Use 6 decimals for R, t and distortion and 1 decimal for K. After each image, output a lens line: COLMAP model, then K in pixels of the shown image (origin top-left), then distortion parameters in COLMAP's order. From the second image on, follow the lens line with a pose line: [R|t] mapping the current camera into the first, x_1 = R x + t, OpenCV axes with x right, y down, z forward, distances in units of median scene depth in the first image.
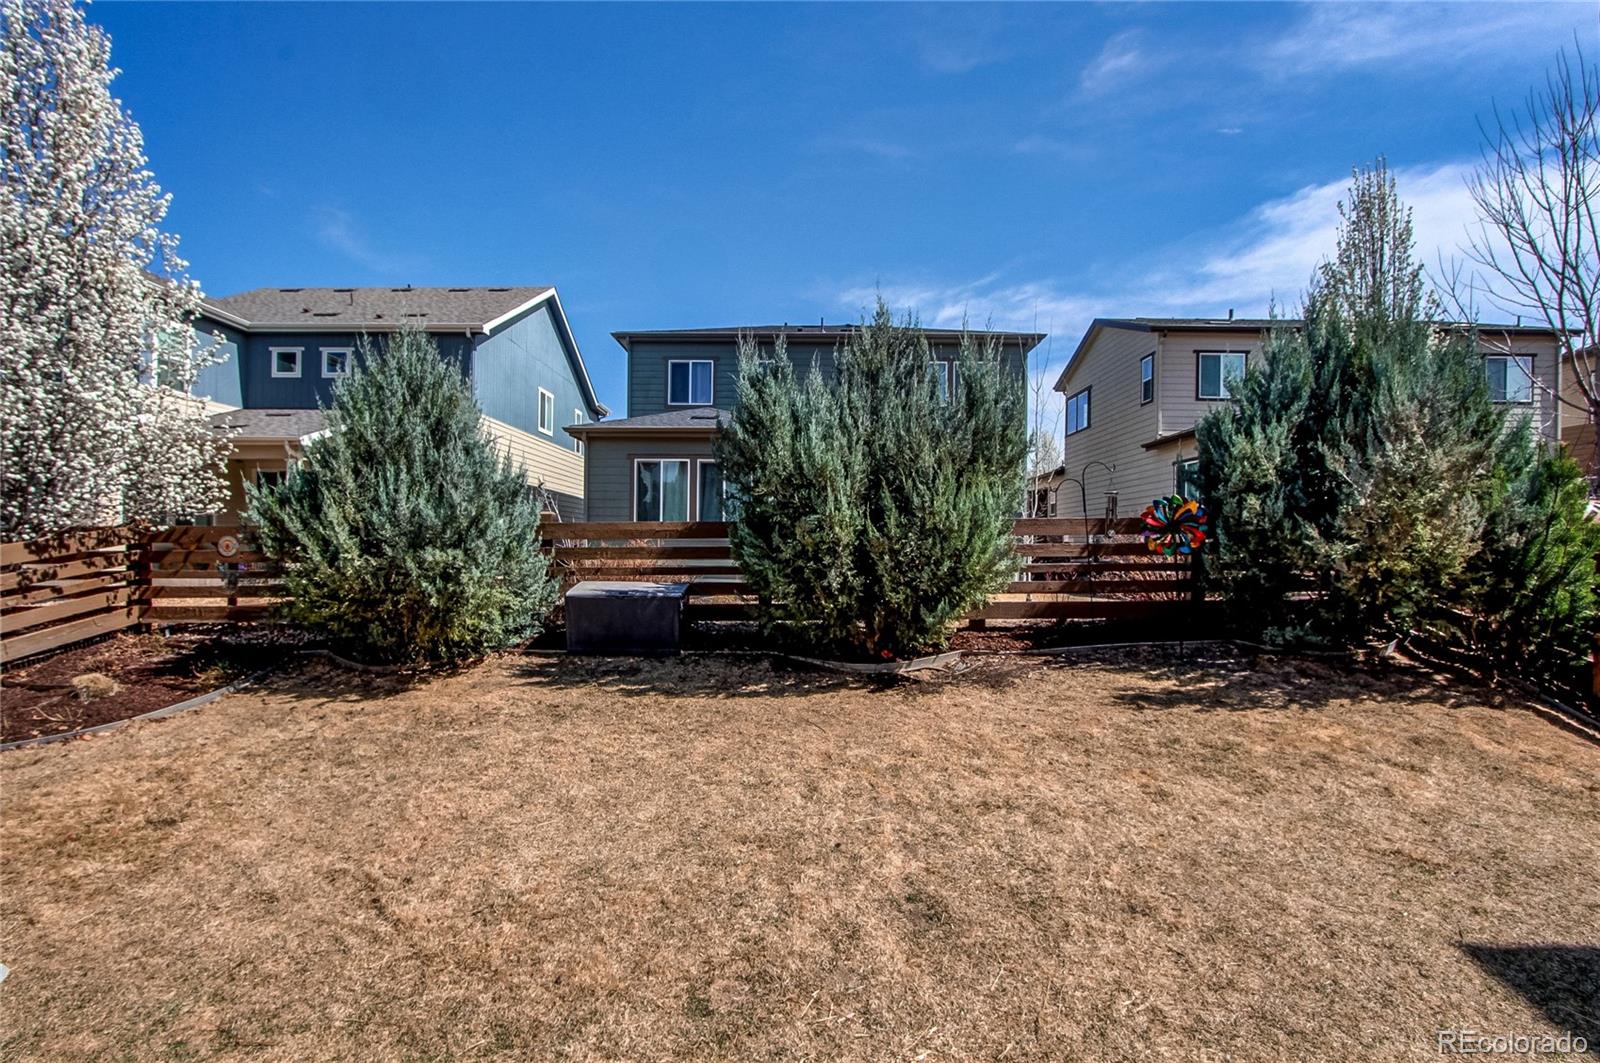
lens RADIAL K [[806.2, 0, 790.5], [0, 806.2, 534.1], [0, 0, 1]] dist [-0.016667, 0.000585]
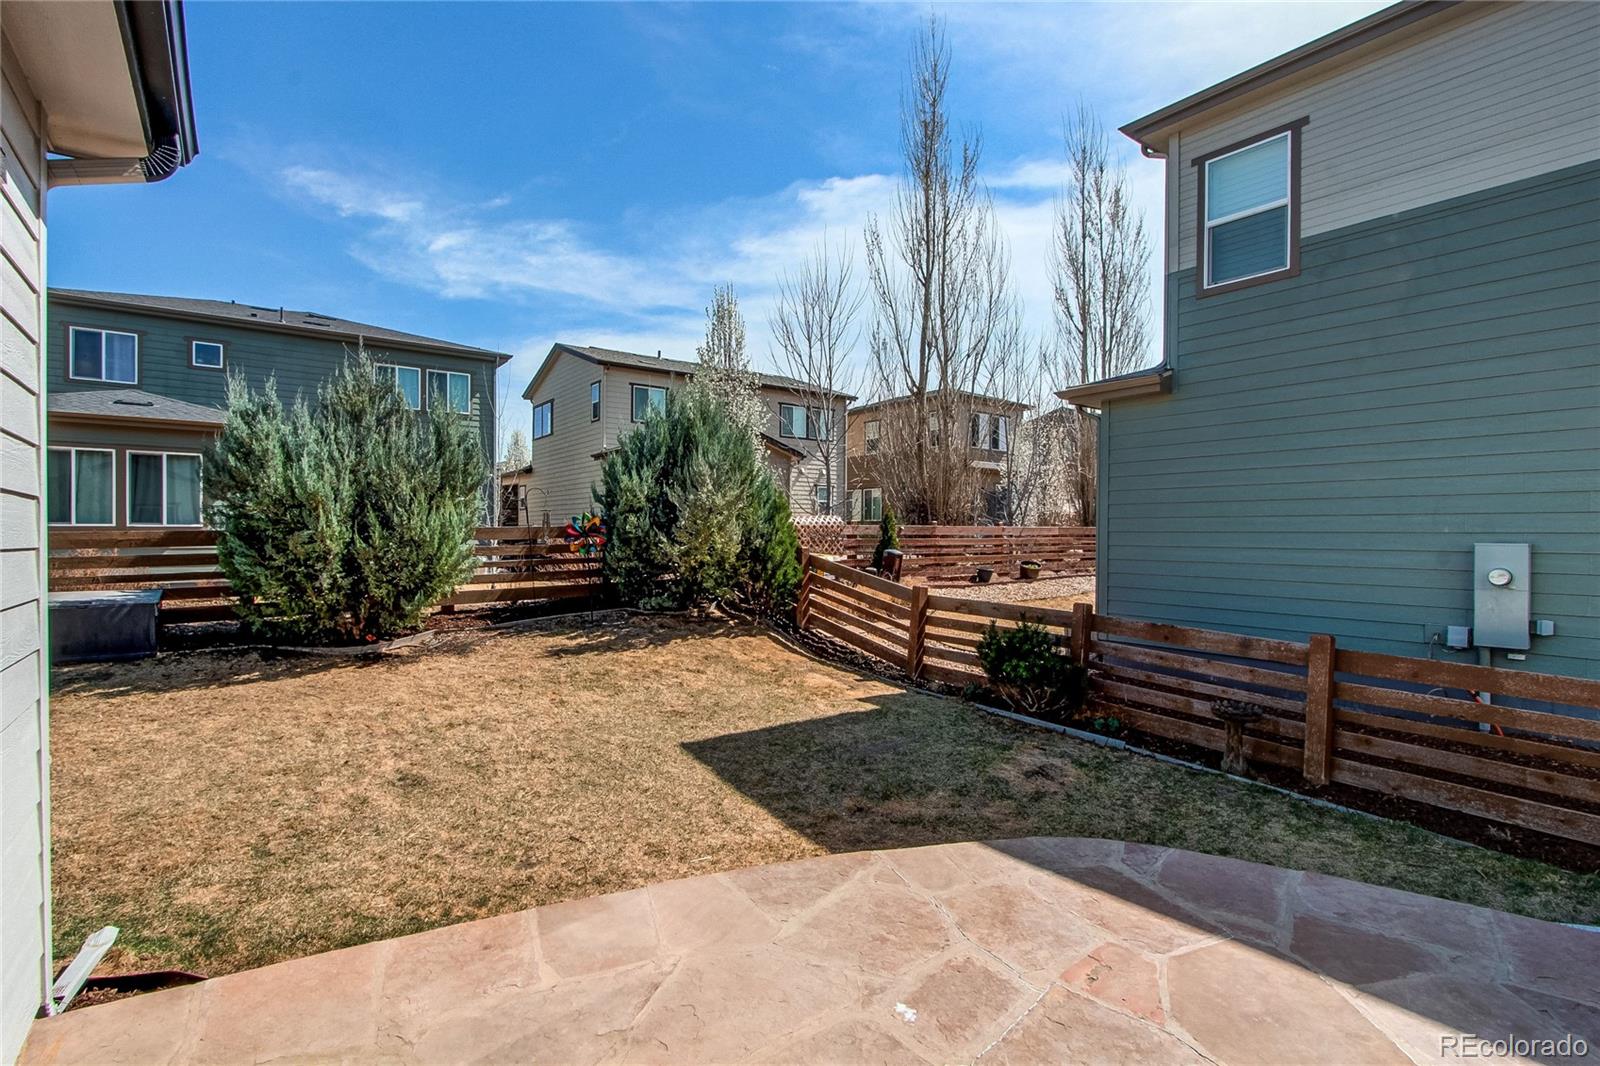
lens RADIAL K [[806.2, 0, 790.5], [0, 806.2, 535.6], [0, 0, 1]] dist [-0.016667, 0.000585]
pose [[0.812449, -0.015759, 0.582819, -0.085579], [0.001600, 0.999691, 0.024800, -0.045432], [-0.583030, -0.019216, 0.812224, -0.444283]]
